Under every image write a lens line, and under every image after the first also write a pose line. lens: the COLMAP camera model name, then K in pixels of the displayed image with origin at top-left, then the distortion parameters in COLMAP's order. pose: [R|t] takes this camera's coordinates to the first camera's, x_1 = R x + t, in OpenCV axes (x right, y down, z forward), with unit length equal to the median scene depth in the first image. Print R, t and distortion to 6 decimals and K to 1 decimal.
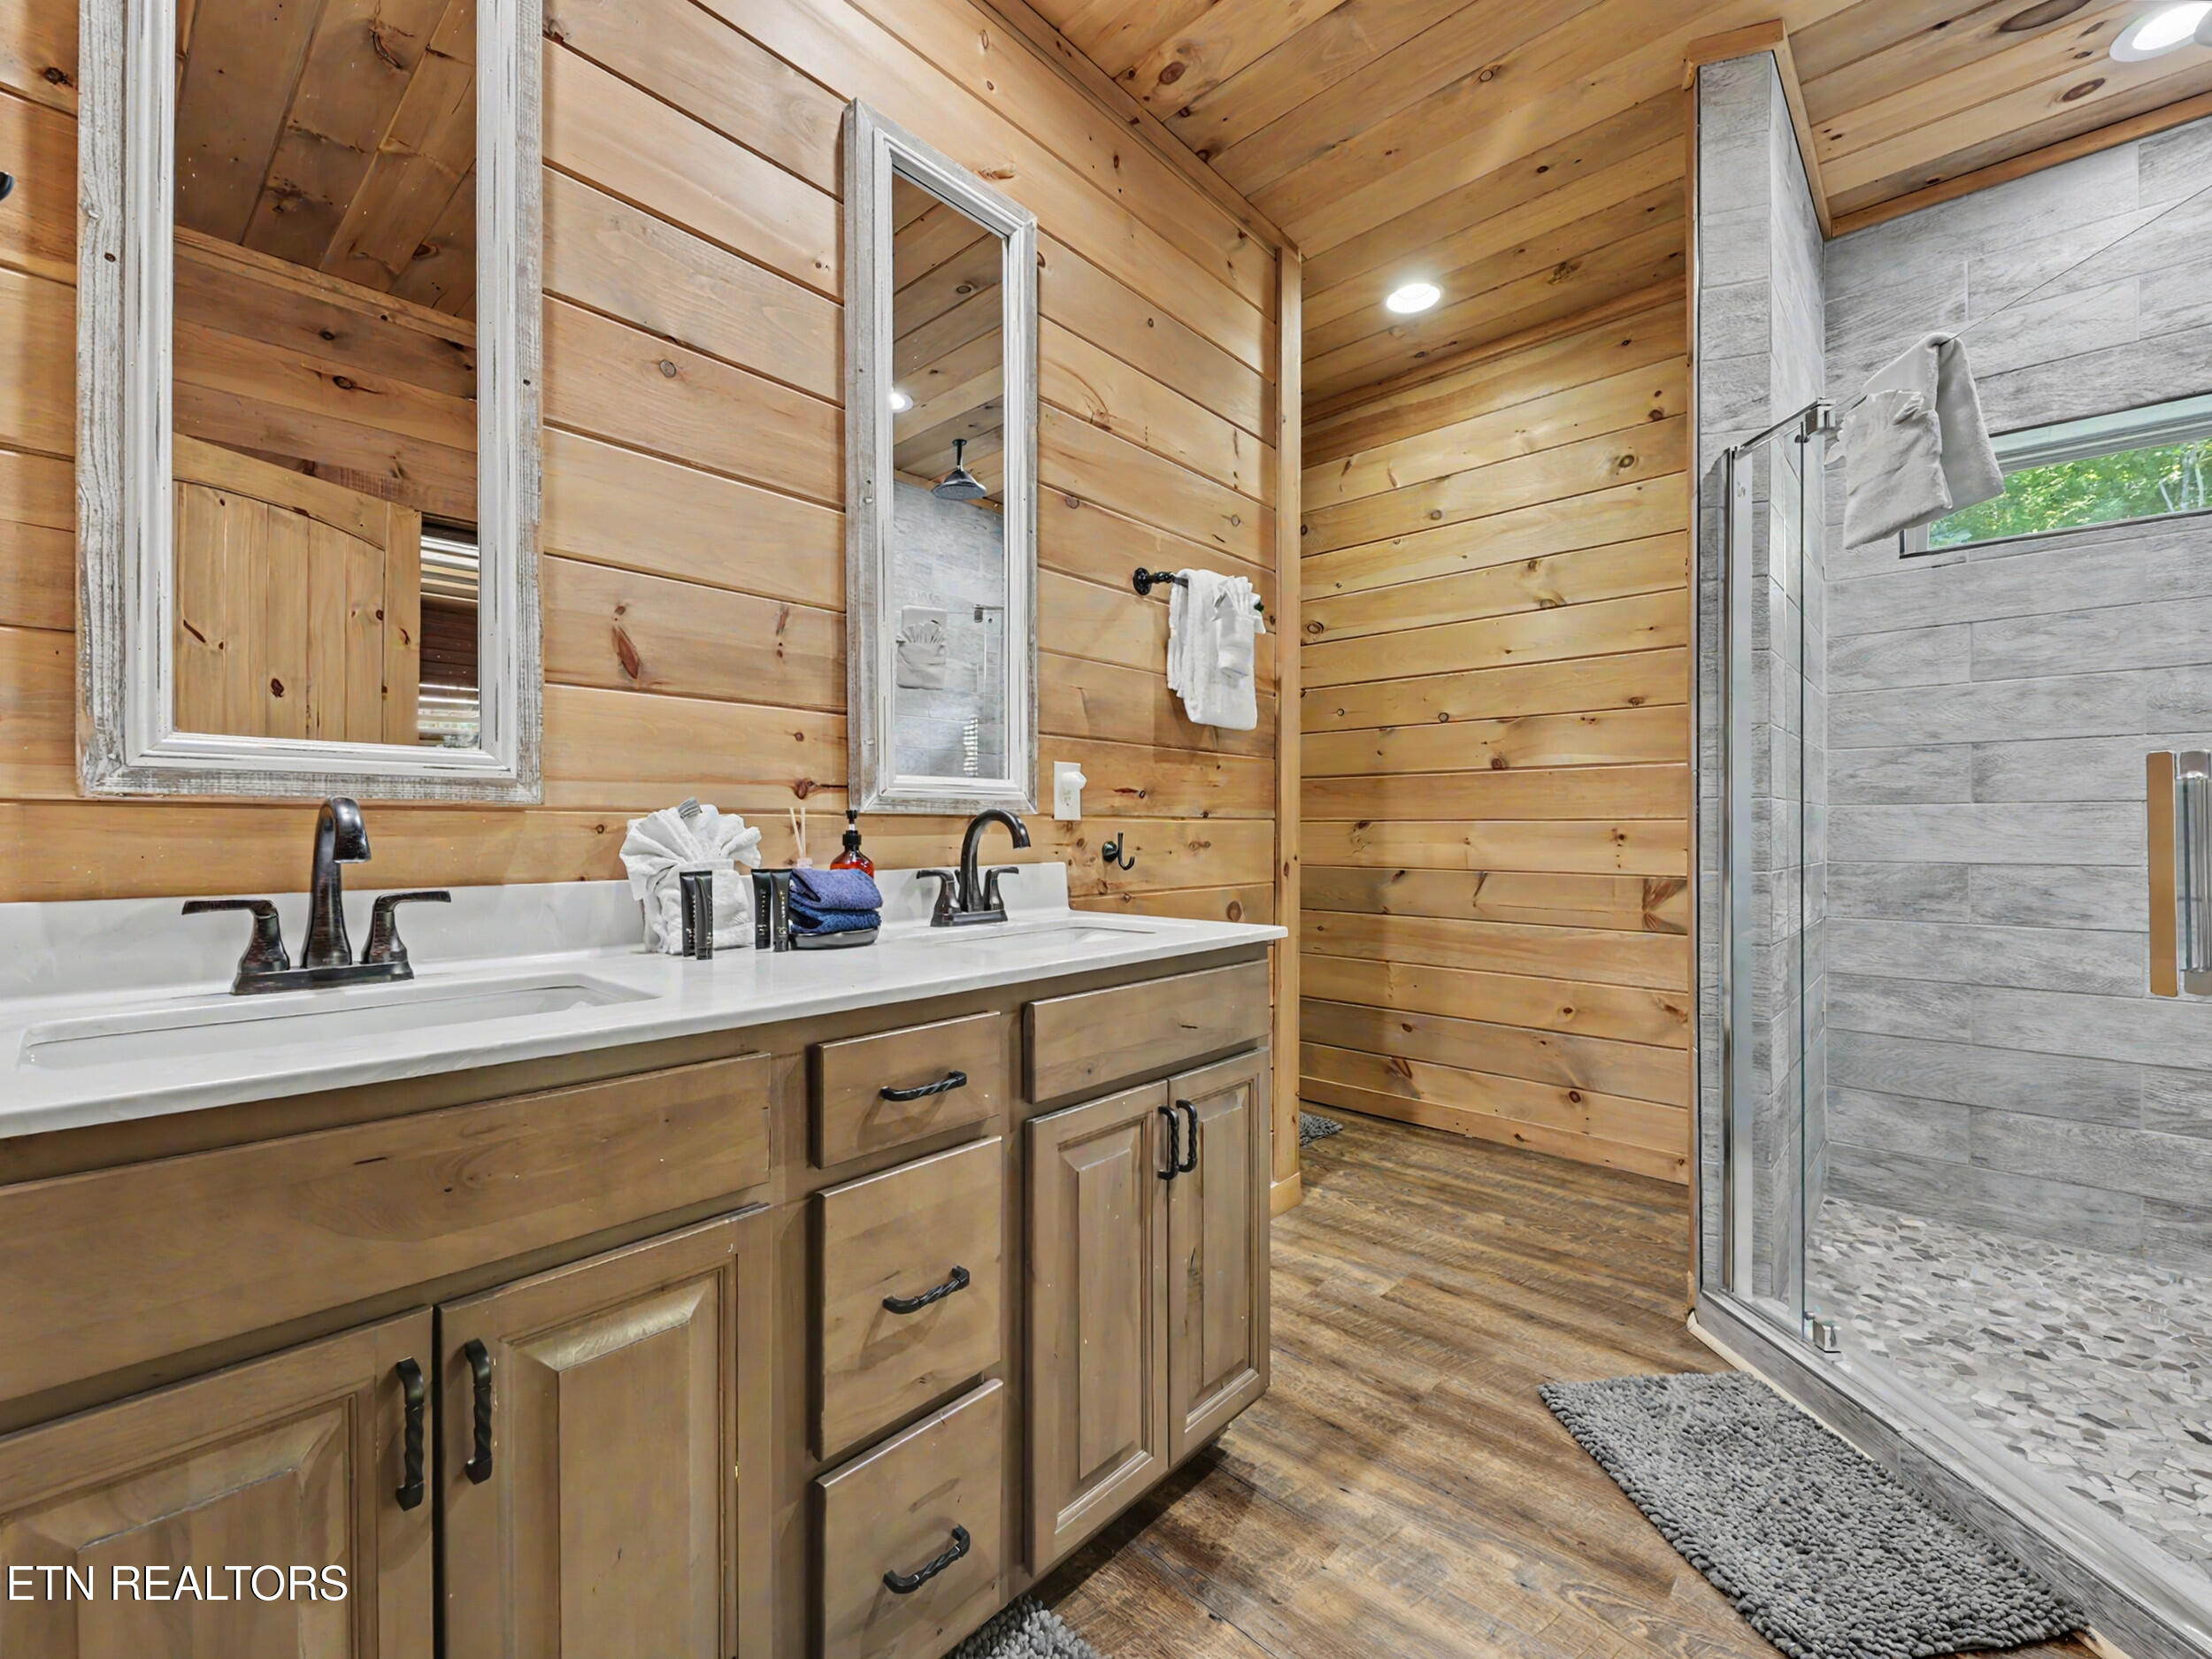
lens RADIAL K [[948.4, 0, 1109.1], [0, 948.4, 829.7], [0, 0, 1]] dist [0.003868, 0.000080]
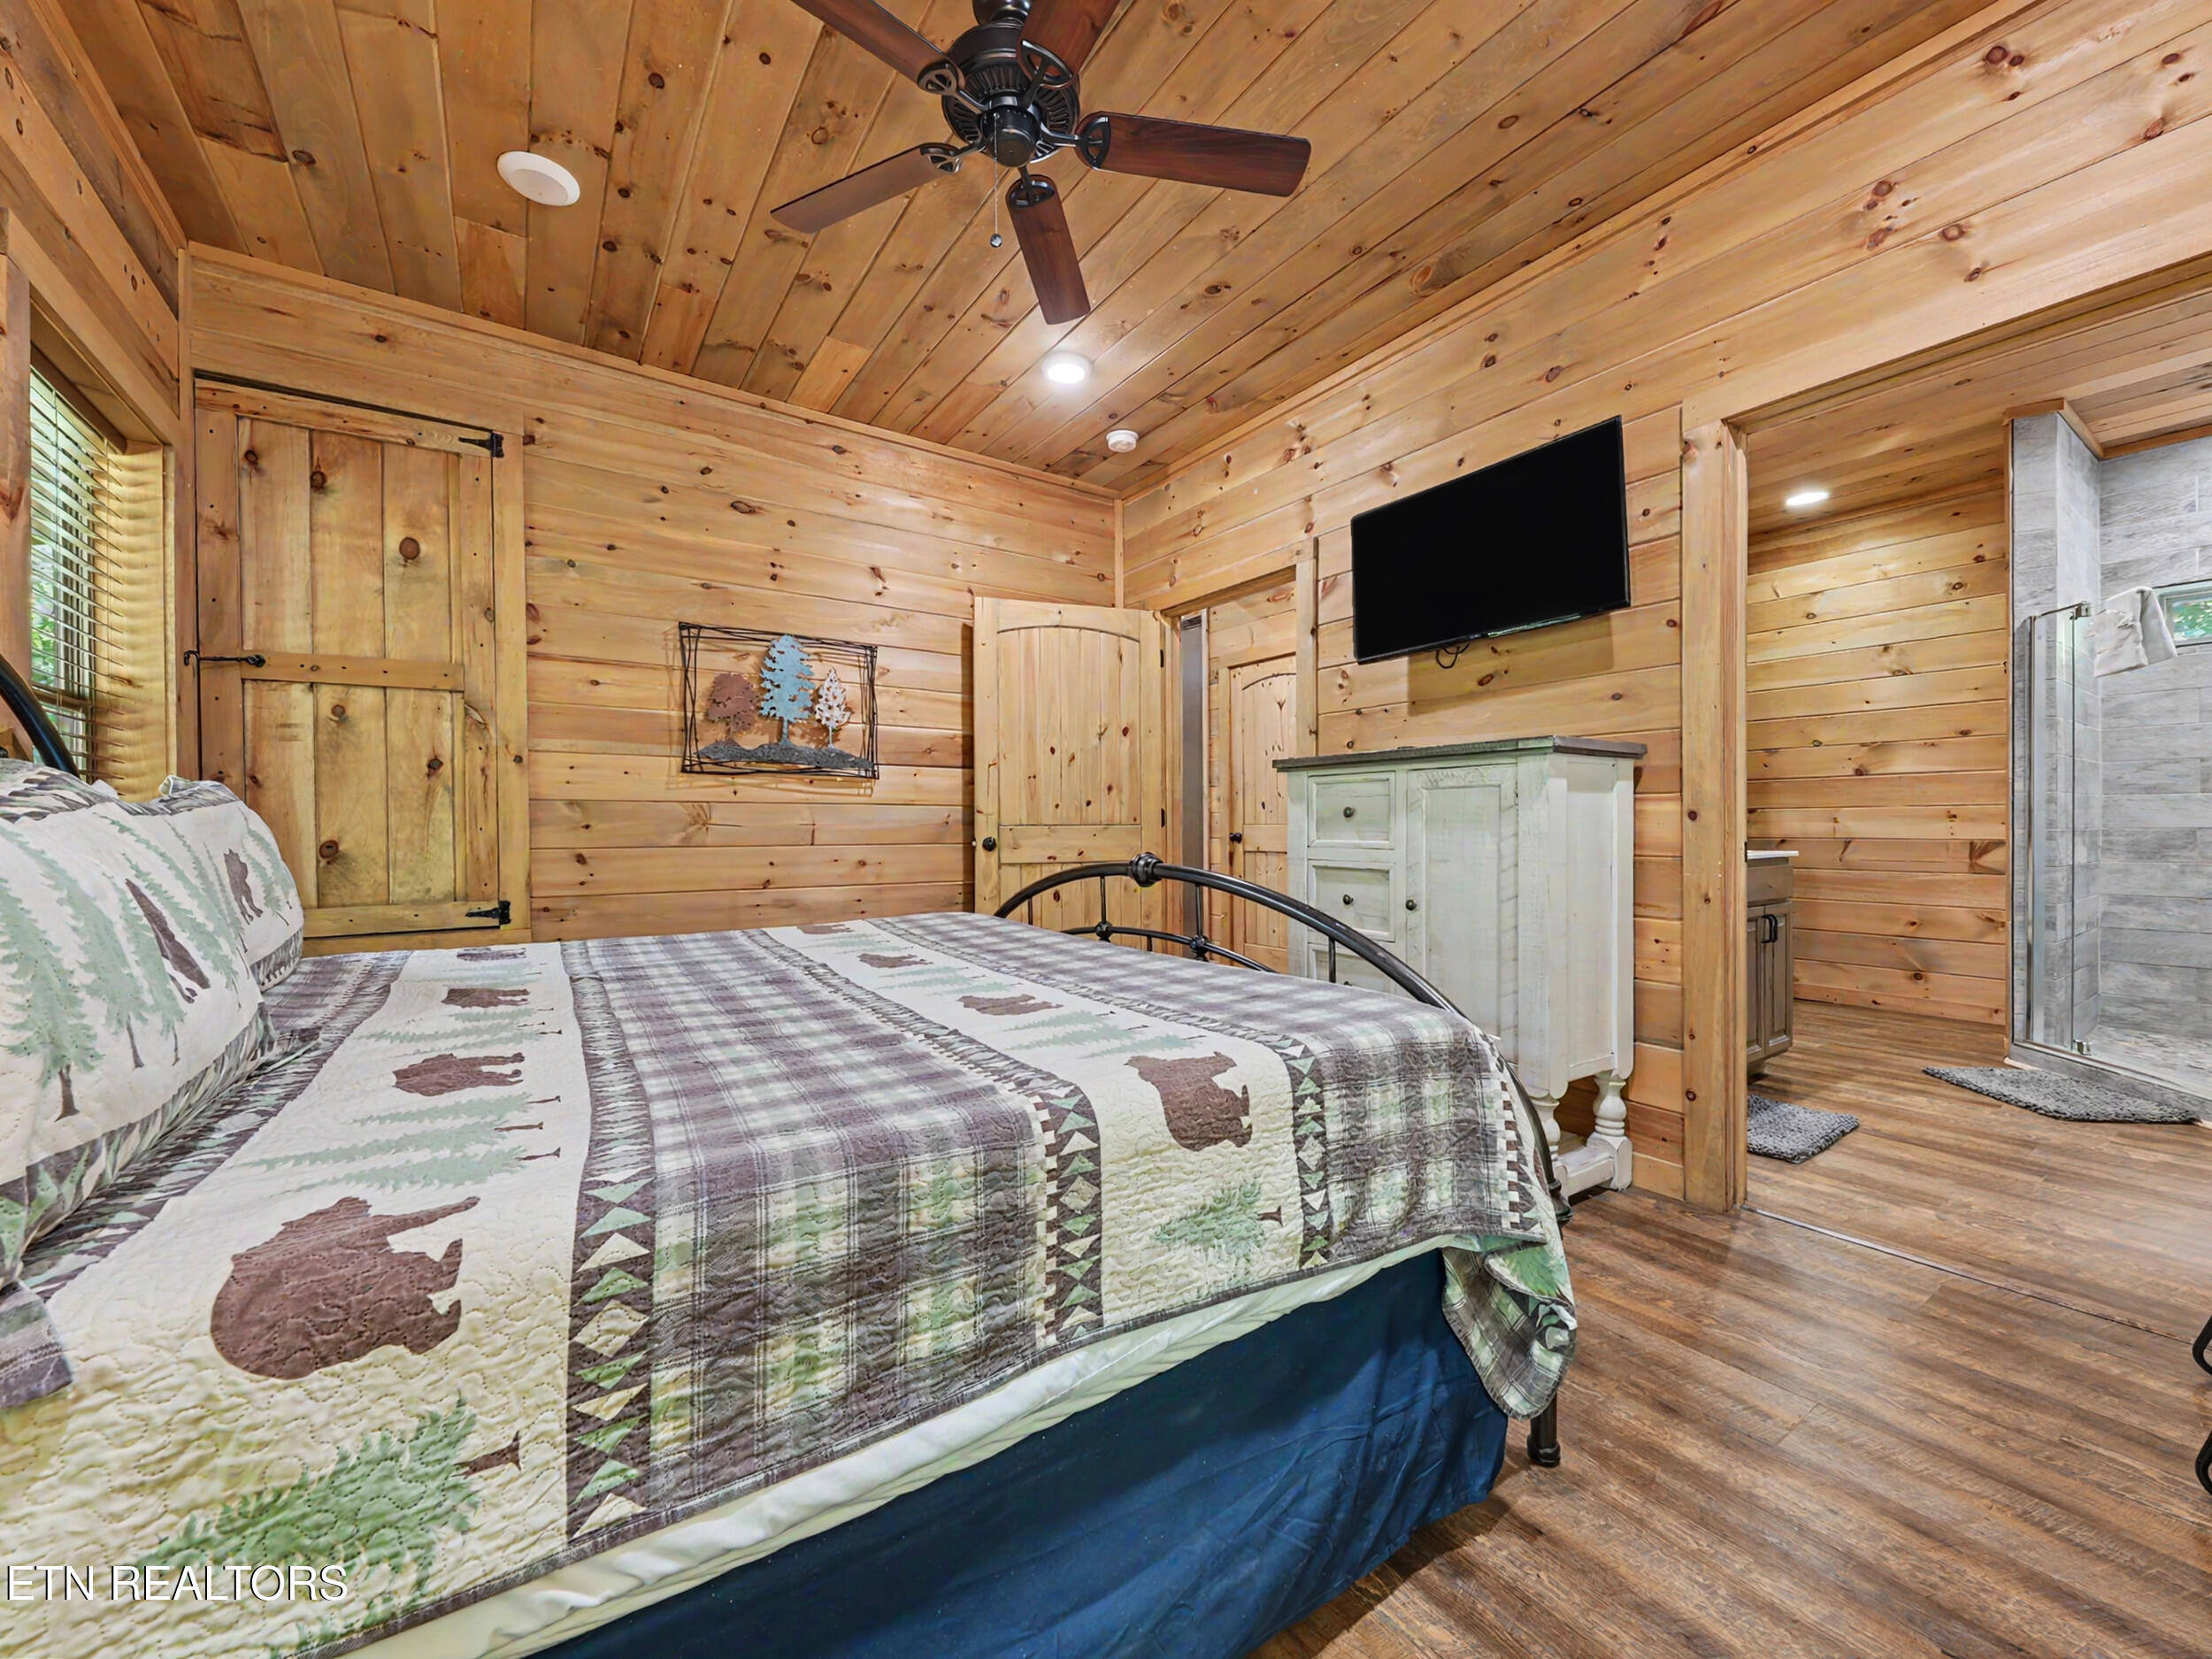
lens RADIAL K [[862.3, 0, 1096.5], [0, 862.3, 830.9], [0, 0, 1]] dist [-0.014383, -0.000662]
pose [[0.966014, 0.000737, -0.258488, -0.555011], [0.000508, 0.999989, 0.004747, 0.026623], [0.258489, -0.004717, 0.966003, -0.865253]]
